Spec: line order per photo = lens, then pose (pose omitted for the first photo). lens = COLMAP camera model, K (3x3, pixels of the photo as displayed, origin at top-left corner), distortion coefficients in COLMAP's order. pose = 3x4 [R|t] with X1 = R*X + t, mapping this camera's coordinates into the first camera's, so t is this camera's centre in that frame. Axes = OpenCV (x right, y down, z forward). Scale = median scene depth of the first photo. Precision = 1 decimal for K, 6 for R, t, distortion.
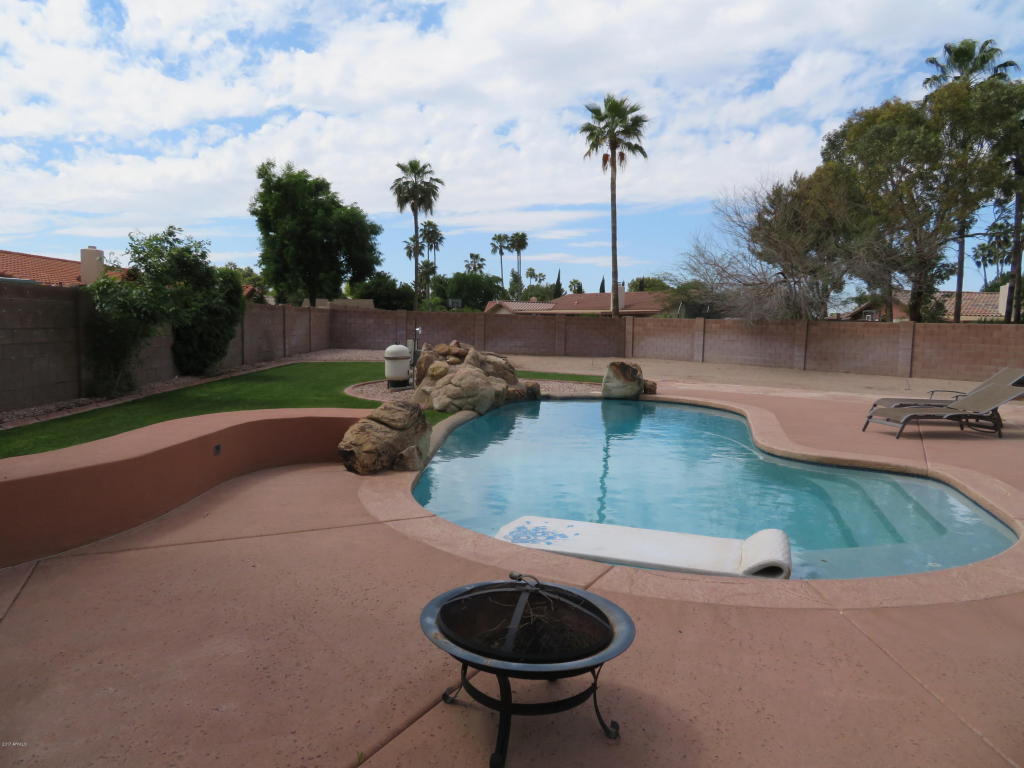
lens RADIAL K [[732.3, 0, 514.5], [0, 732.3, 383.5], [0, 0, 1]] dist [-0.010948, 0.000885]
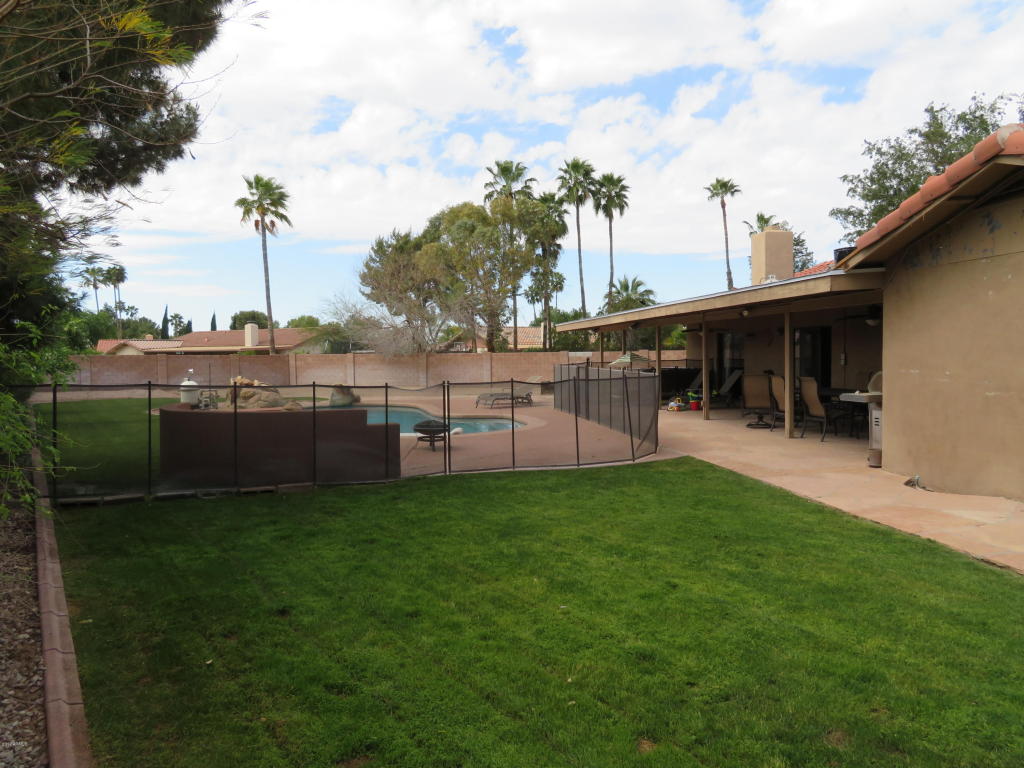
lens RADIAL K [[732.3, 0, 514.5], [0, 732.3, 383.5], [0, 0, 1]] dist [-0.010948, 0.000885]
pose [[0.857884, -0.051520, 0.511254, -0.143784], [0.072353, 0.997160, -0.020923, 0.012722], [-0.508724, 0.054940, 0.859175, -0.246811]]
